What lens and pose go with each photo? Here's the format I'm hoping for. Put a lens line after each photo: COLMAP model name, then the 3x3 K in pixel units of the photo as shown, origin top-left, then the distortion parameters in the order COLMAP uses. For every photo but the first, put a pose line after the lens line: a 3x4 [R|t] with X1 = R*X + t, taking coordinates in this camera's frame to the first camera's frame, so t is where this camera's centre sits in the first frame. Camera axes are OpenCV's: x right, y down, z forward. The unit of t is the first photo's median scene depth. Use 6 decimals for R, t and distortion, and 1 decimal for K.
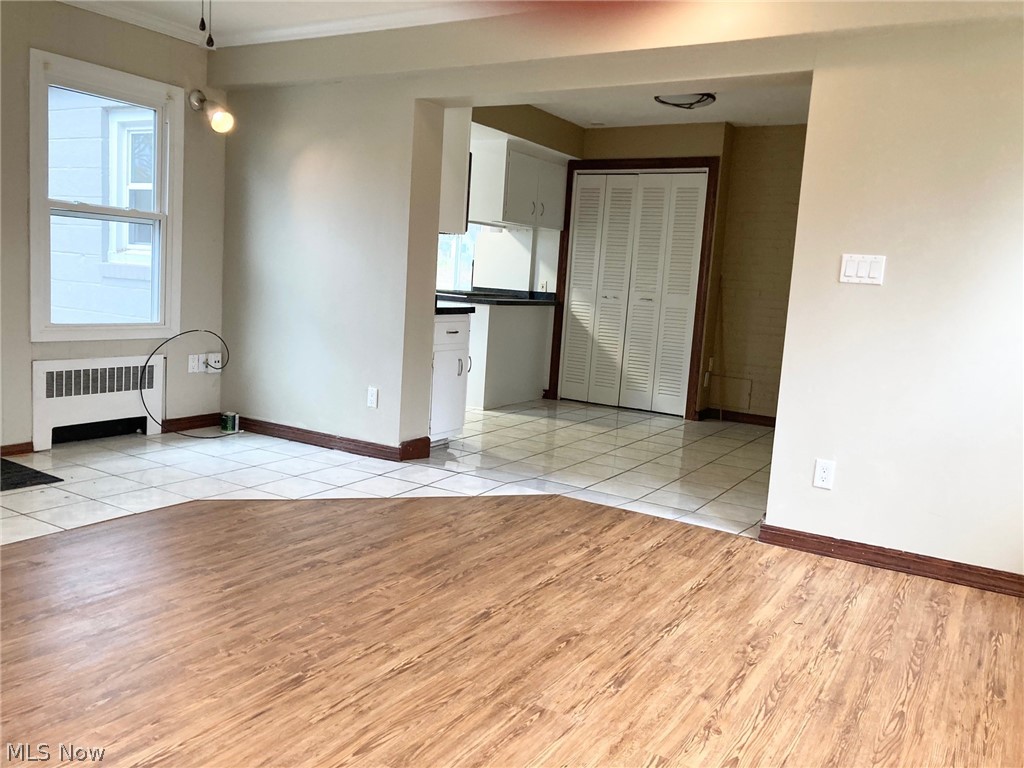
lens RADIAL K [[836.5, 0, 497.5], [0, 836.5, 365.5], [0, 0, 1]] dist [0.031234, -0.051808]
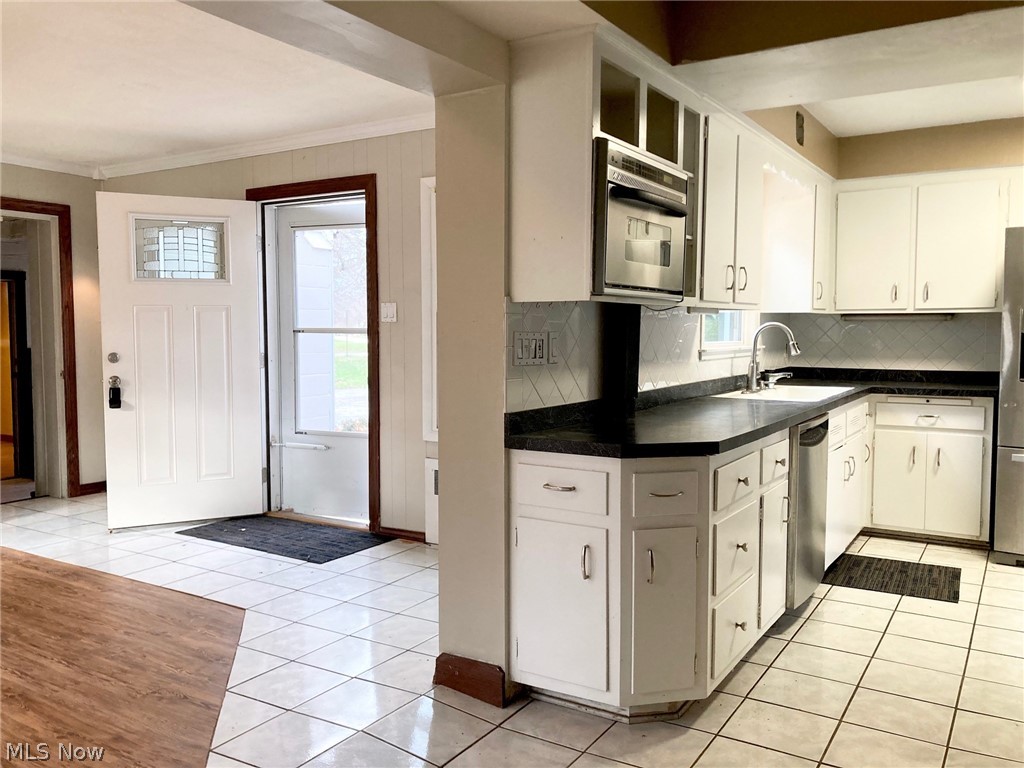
lens RADIAL K [[836.5, 0, 515.4], [0, 836.5, 379.3], [0, 0, 1]] dist [0.031234, -0.051808]
pose [[0.008004, -0.002135, -0.999966, 0.617265], [-0.113417, 0.993543, -0.003030, -0.135606], [0.993515, 0.113437, 0.007710, 1.297753]]
